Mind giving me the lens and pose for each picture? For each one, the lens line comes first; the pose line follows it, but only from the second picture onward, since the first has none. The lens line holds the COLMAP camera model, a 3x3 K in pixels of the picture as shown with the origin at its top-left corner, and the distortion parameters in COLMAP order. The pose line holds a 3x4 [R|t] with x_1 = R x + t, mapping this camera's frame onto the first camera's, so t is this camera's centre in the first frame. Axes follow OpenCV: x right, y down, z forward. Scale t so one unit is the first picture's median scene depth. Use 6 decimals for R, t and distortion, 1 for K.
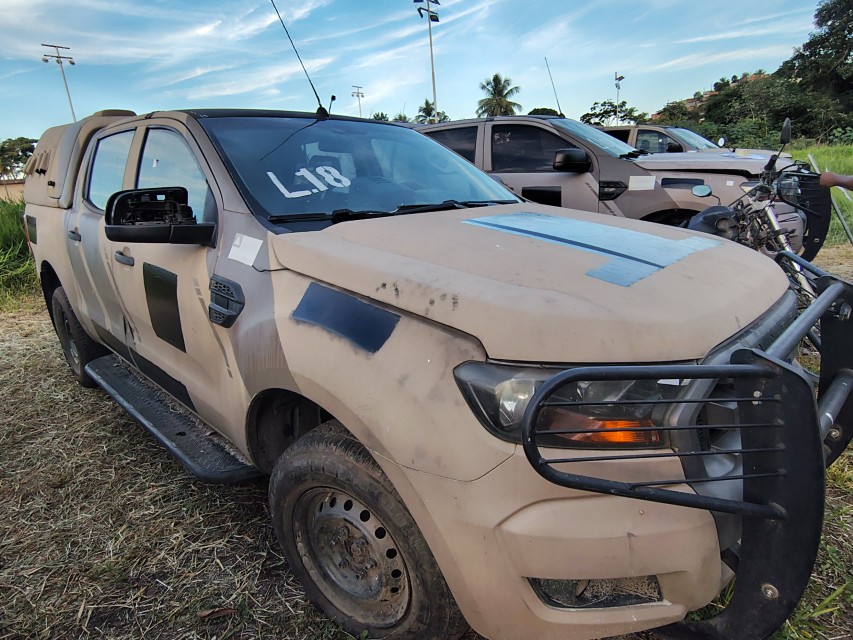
lens RADIAL K [[507.6, 0, 435.2], [0, 507.6, 341.8], [0, 0, 1]] dist [-0.016164, 0.009015]
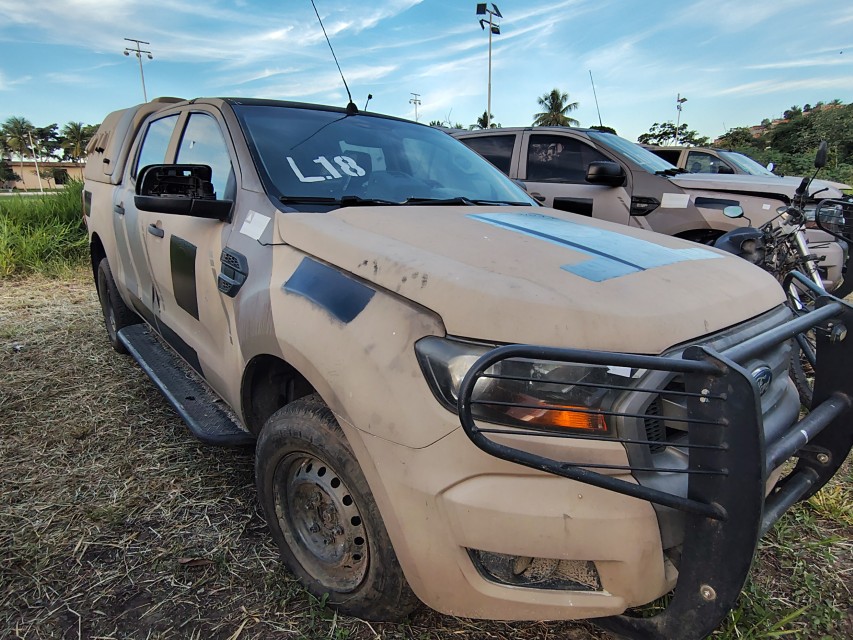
lens RADIAL K [[507.6, 0, 433.7], [0, 507.6, 340.5], [0, 0, 1]] dist [-0.016164, 0.009015]
pose [[0.992776, 0.089941, -0.079413, 0.098685], [-0.091577, 0.995649, -0.017205, 0.040240], [0.077521, 0.024353, 0.996693, -0.032093]]
